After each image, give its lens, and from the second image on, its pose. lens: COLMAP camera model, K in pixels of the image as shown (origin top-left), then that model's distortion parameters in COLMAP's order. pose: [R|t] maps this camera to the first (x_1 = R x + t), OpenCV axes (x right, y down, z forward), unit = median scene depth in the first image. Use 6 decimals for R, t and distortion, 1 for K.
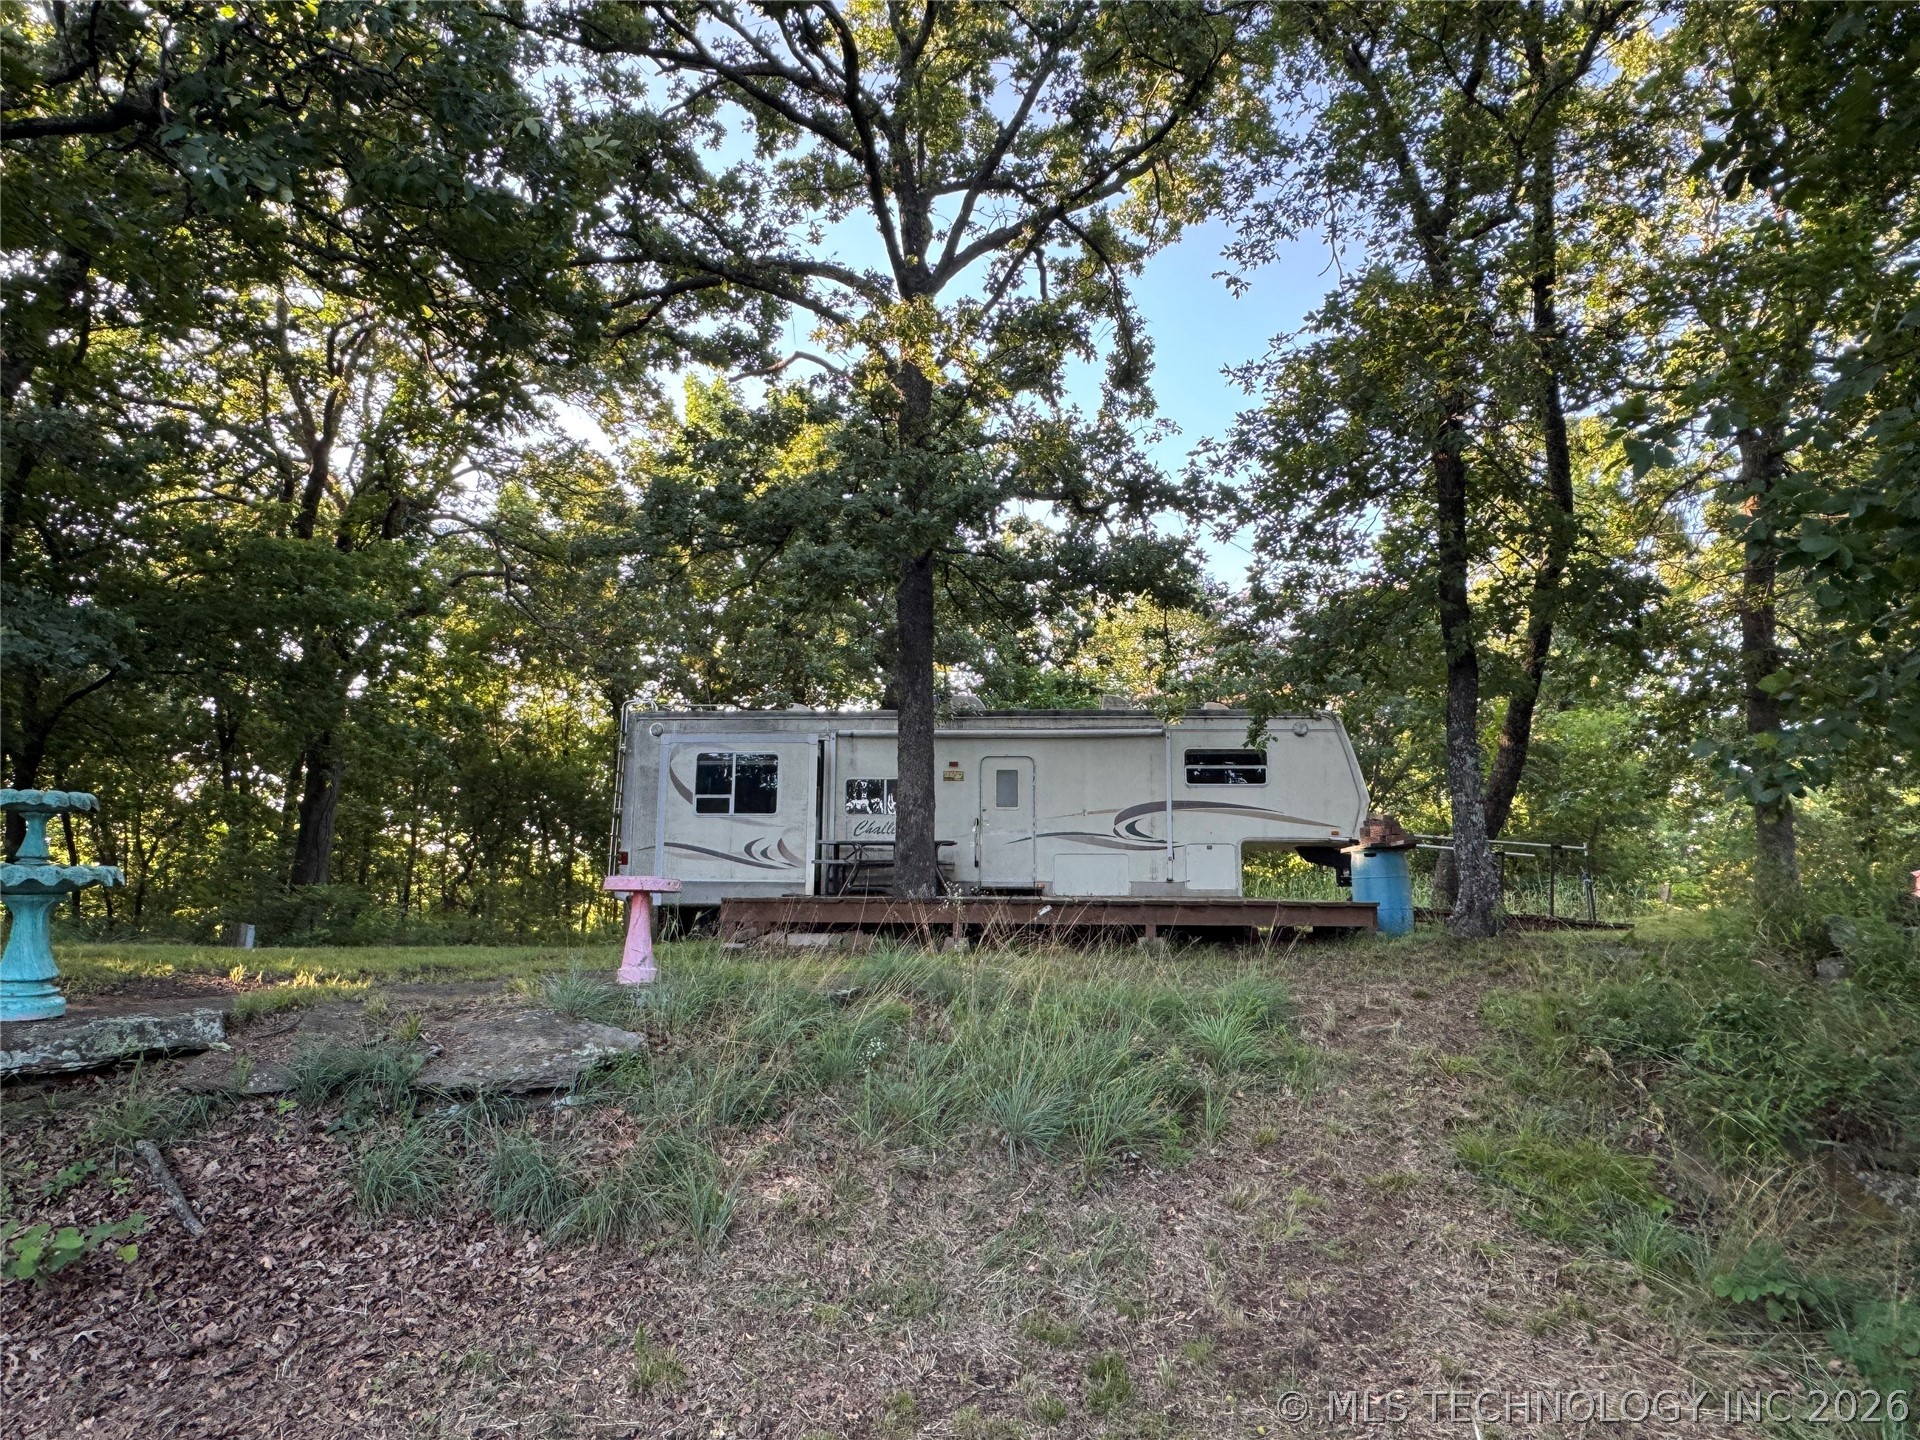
lens RADIAL K [[1230.4, 0, 960.1], [0, 1230.4, 722.2], [0, 0, 1]] dist [-0.014850, -0.000004]
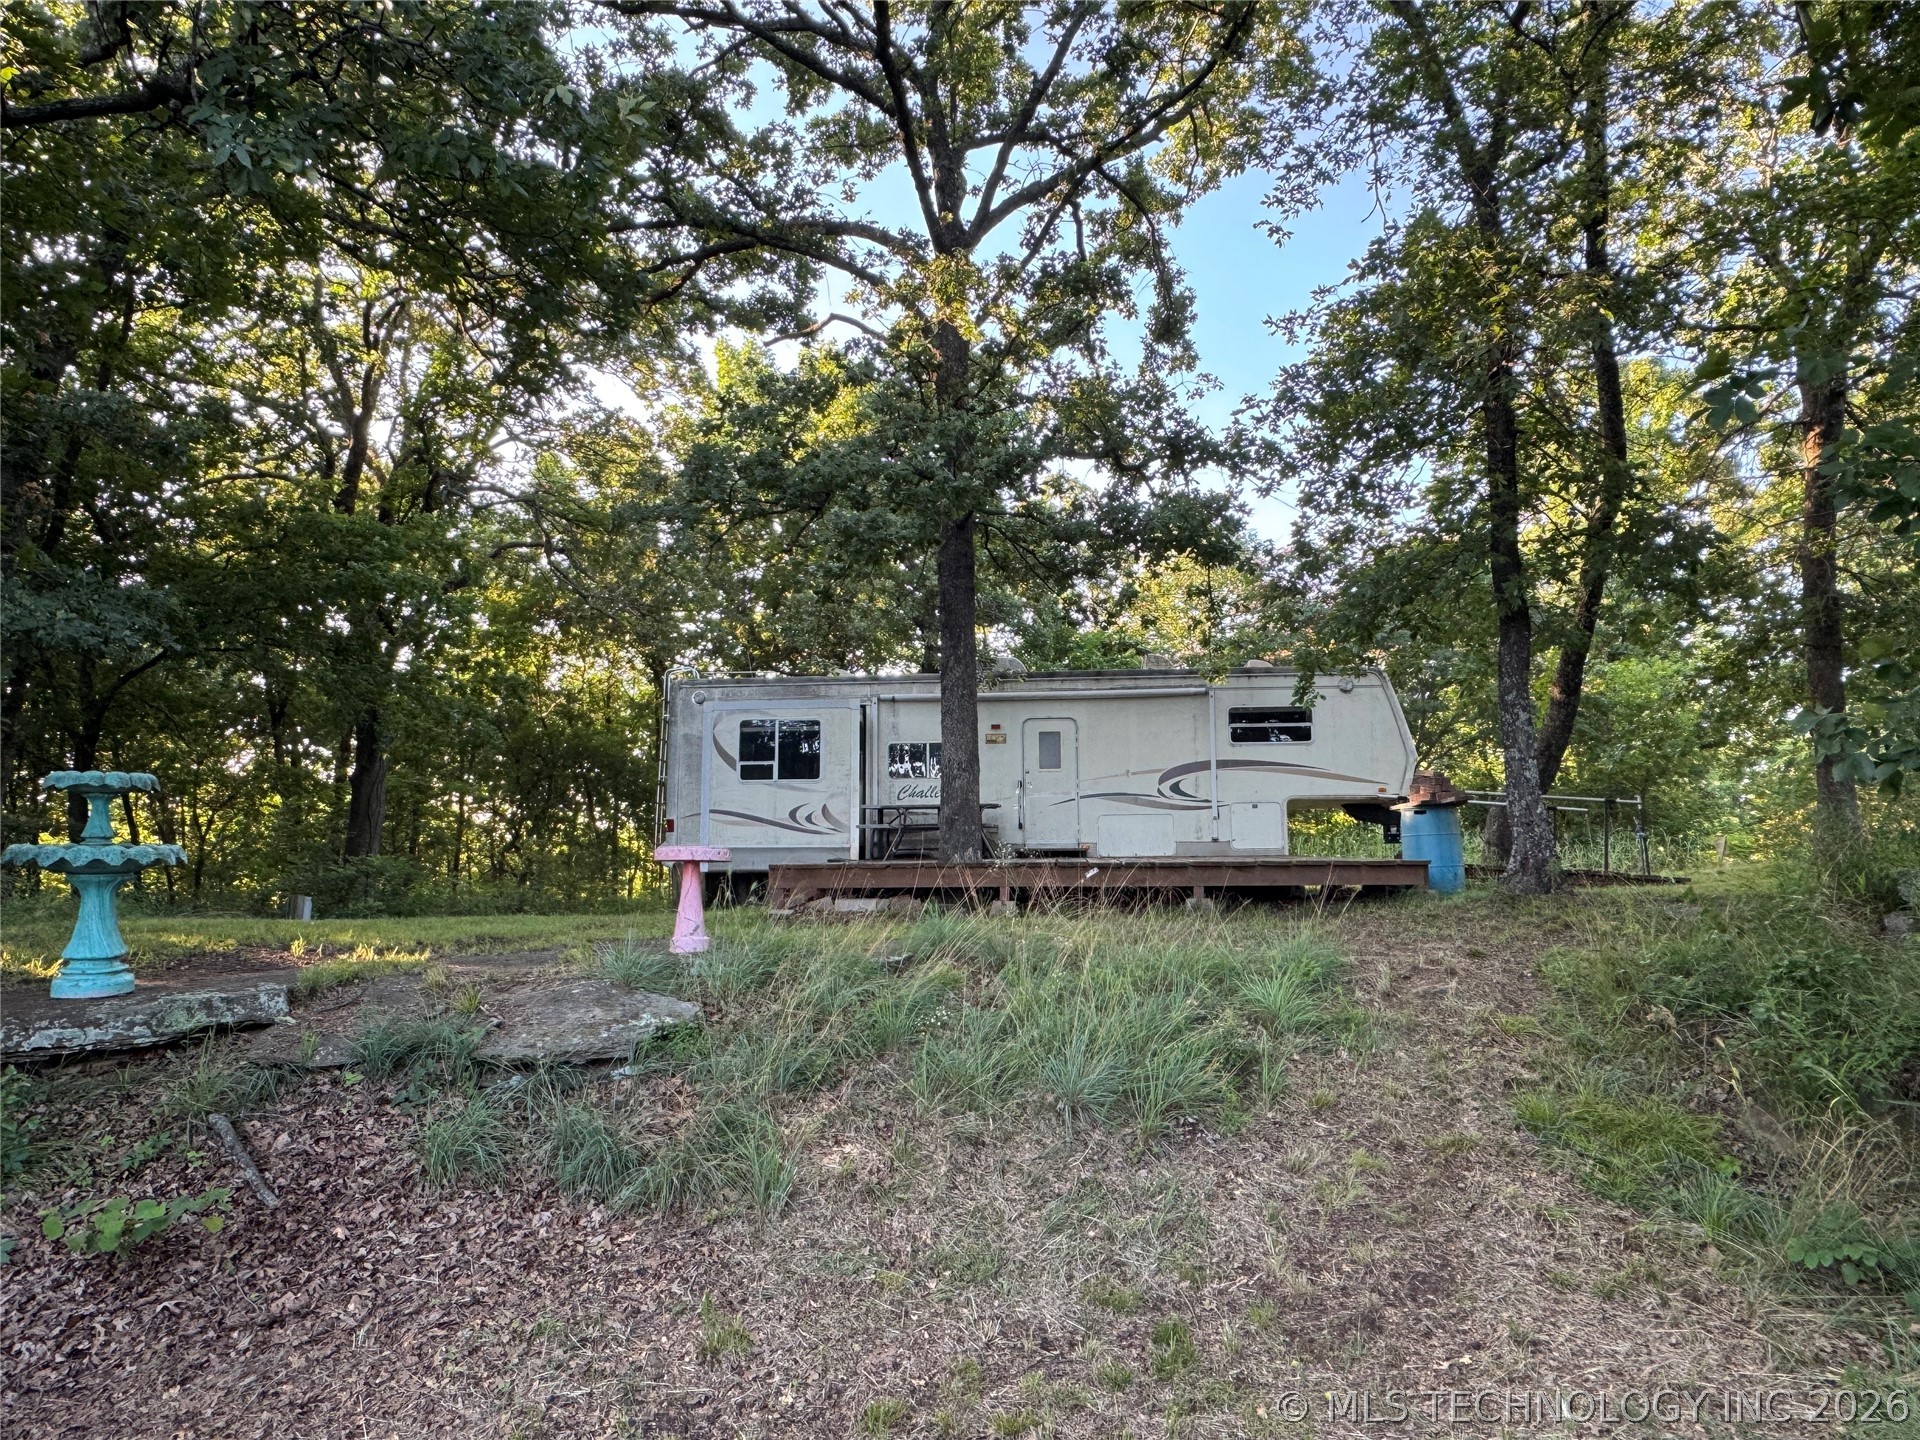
lens RADIAL K [[1230.4, 0, 960.2], [0, 1230.4, 720.4], [0, 0, 1]] dist [-0.014850, -0.000004]
pose [[0.999407, -0.016934, -0.029990, -0.005499], [0.017858, 0.999366, 0.030801, -0.002838], [0.029450, -0.031318, 0.999076, 0.004500]]
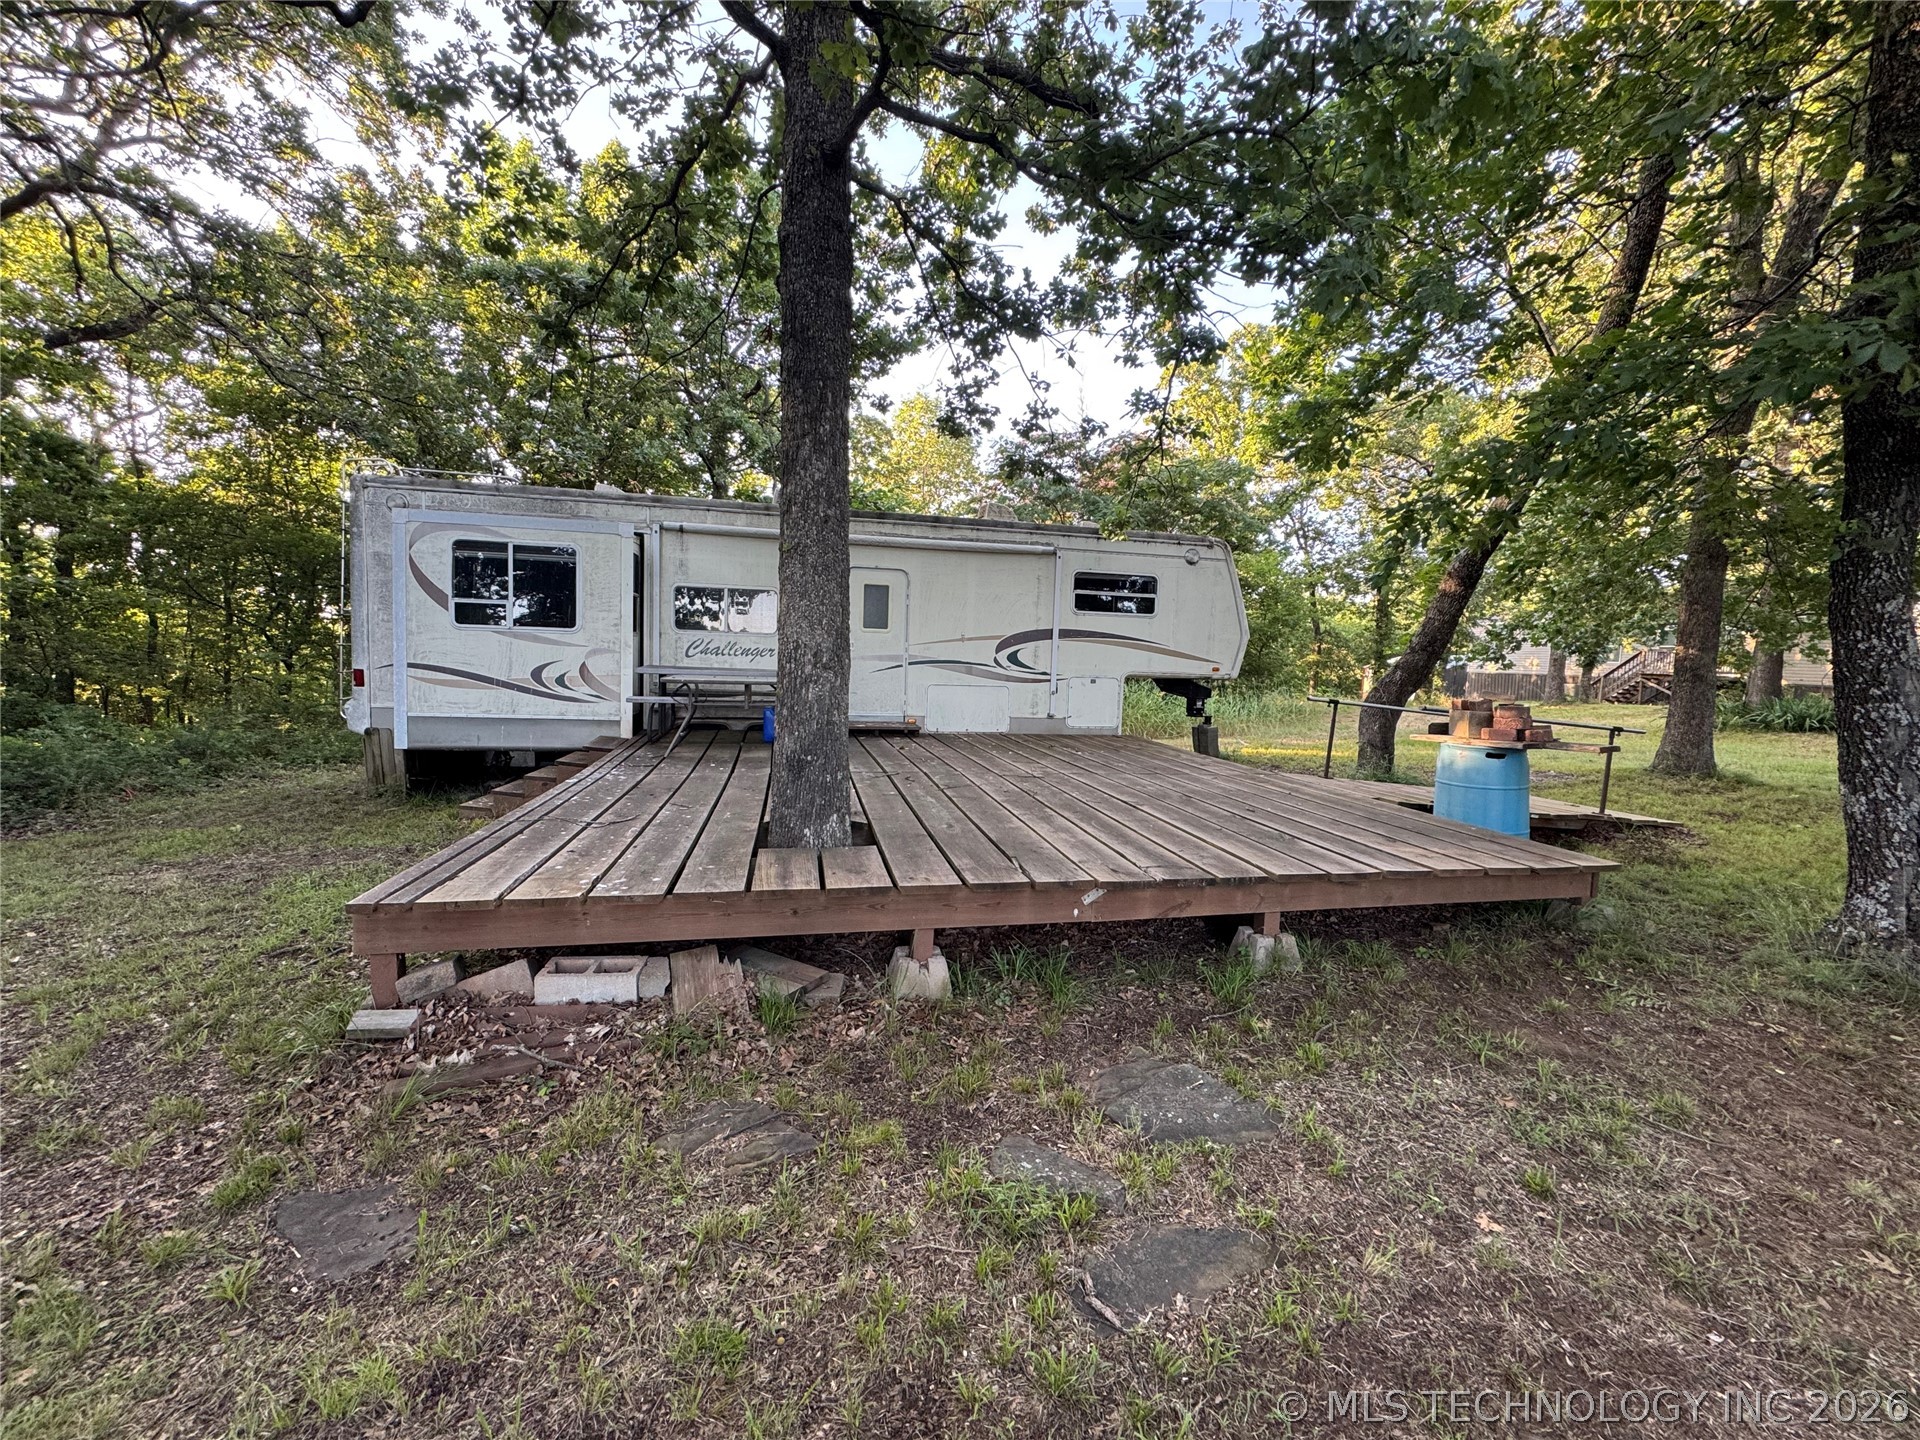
lens RADIAL K [[763.6, 0, 958.5], [0, 763.6, 720.3], [0, 0, 1]] dist [-0.003064, 0.000350]
pose [[0.965172, 0.006035, 0.261547, -0.059680], [-0.066020, 0.972996, 0.221181, 0.013709], [-0.253149, -0.230745, 0.939507, 0.637595]]
